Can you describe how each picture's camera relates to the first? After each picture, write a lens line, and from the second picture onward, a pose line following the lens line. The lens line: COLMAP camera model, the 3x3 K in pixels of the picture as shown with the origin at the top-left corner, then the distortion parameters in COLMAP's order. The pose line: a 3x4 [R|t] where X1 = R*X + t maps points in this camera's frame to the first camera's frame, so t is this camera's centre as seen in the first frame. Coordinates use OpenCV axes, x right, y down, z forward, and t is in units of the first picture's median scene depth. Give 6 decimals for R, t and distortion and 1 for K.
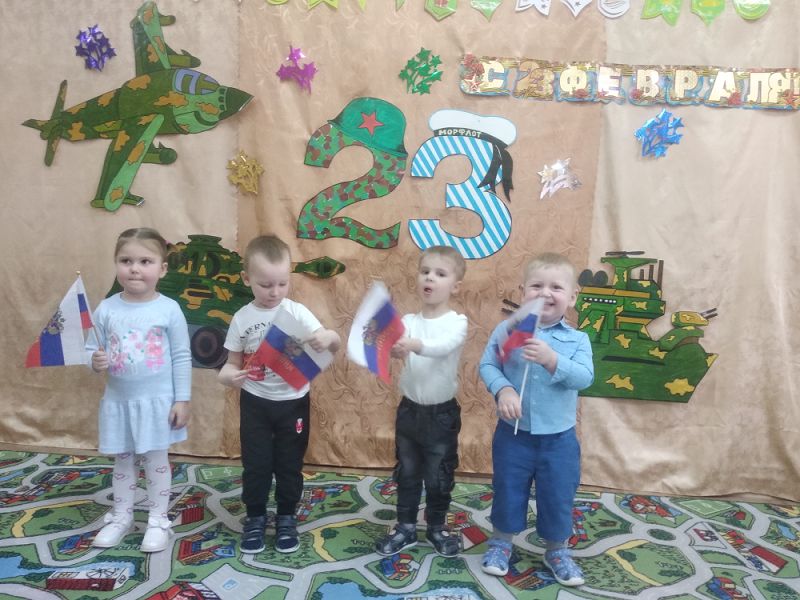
lens RADIAL K [[673.3, 0, 401.1], [0, 673.3, 306.0], [0, 0, 1]] dist [0.028972, -0.053040]
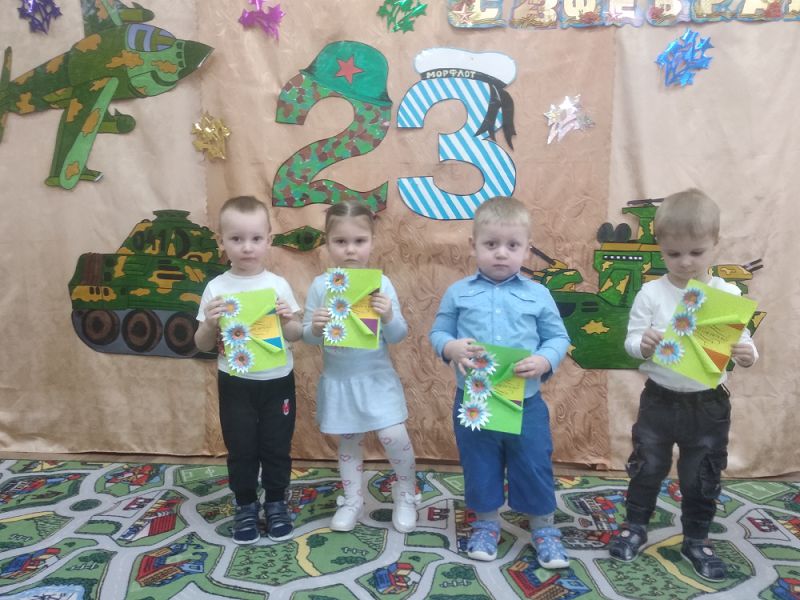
lens RADIAL K [[673.3, 0, 386.5], [0, 673.3, 308.1], [0, 0, 1]] dist [0.028972, -0.053040]
pose [[0.997477, -0.051941, -0.048400, 0.031127], [0.053007, 0.998374, 0.020988, 0.021974], [0.047231, -0.023500, 0.998608, 0.120651]]
